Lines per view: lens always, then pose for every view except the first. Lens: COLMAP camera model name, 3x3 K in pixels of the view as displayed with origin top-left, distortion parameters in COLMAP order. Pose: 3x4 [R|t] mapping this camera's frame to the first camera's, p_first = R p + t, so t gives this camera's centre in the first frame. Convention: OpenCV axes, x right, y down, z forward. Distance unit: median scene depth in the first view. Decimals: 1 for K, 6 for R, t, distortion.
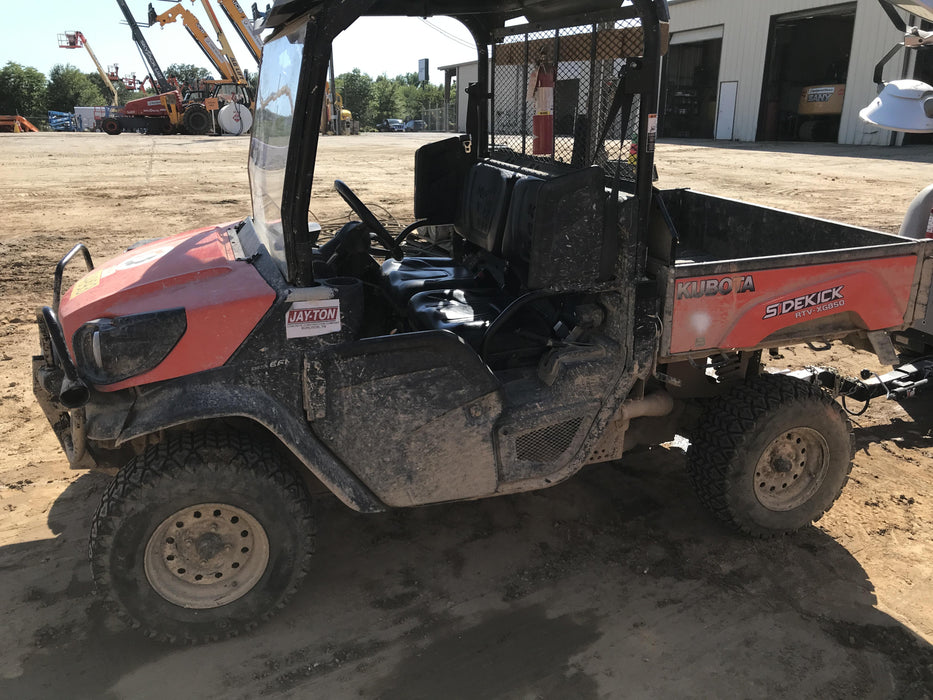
lens RADIAL K [[718.2, 0, 468.5], [0, 718.2, 351.3], [0, 0, 1]] dist [0.030606, -0.029363]
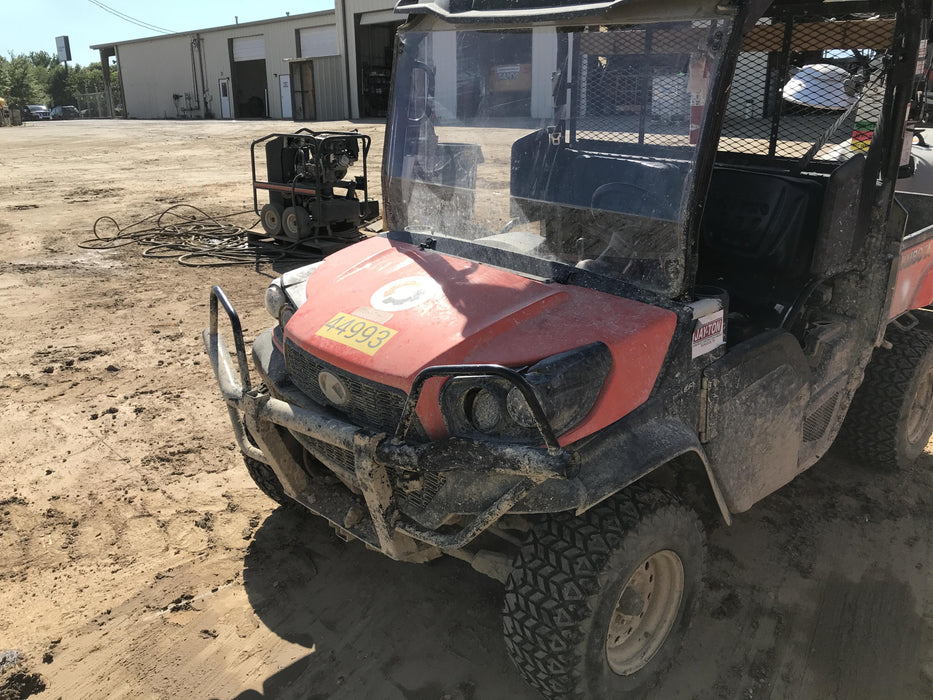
lens RADIAL K [[718.2, 0, 467.1], [0, 718.2, 348.7], [0, 0, 1]] dist [0.030606, -0.029363]
pose [[0.921707, -0.150645, 0.357439, -0.795305], [0.143114, 0.988561, 0.047595, -0.109399], [-0.360520, 0.007286, 0.932723, 0.226957]]
